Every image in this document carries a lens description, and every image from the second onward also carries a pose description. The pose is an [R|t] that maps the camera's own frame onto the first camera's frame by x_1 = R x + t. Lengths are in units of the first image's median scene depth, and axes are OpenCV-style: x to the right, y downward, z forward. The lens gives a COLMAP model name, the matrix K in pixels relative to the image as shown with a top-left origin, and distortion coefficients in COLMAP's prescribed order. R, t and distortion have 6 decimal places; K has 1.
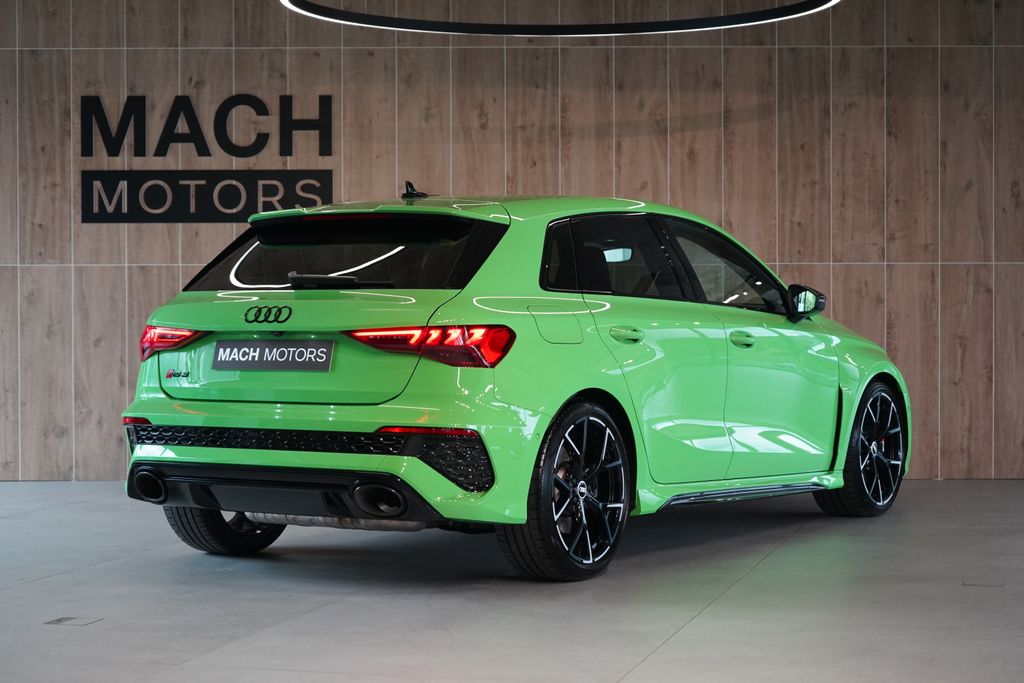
lens RADIAL K [[2123.0, 0, 512.0], [0, 2123.0, 341.5], [0, 0, 1]] dist [-0.020707, 0.160131]
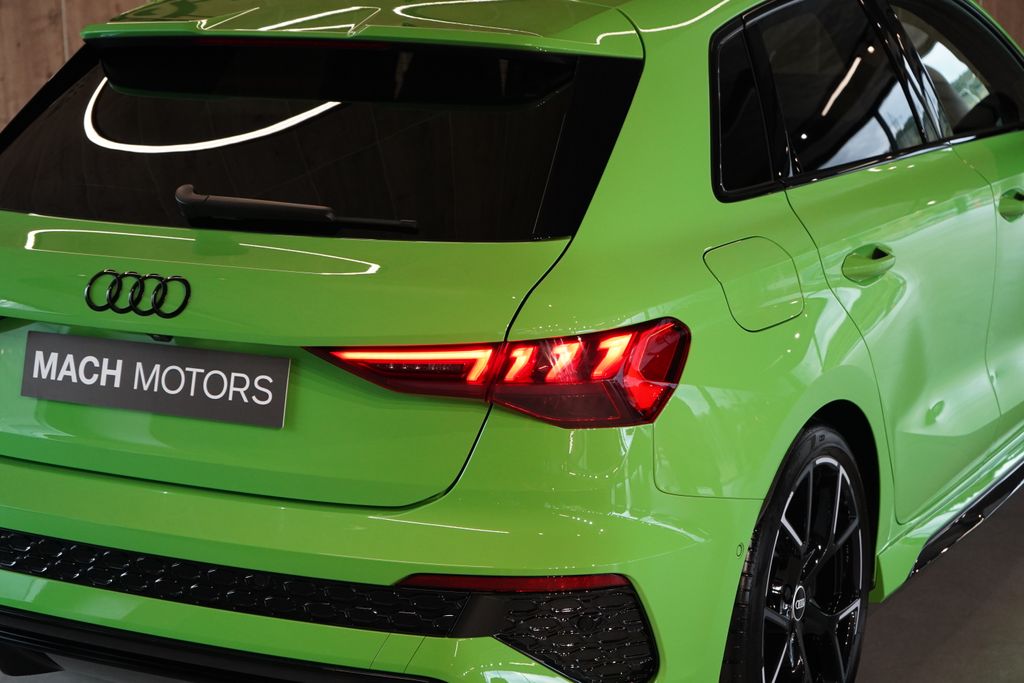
lens RADIAL K [[2123.0, 0, 512.0], [0, 2123.0, 341.5], [0, 0, 1]] dist [-0.020707, 0.160131]
pose [[0.997348, -0.031360, 0.065677, -0.065422], [0.016883, 0.977477, 0.210366, -0.096768], [-0.070795, -0.208700, 0.975414, 0.551195]]
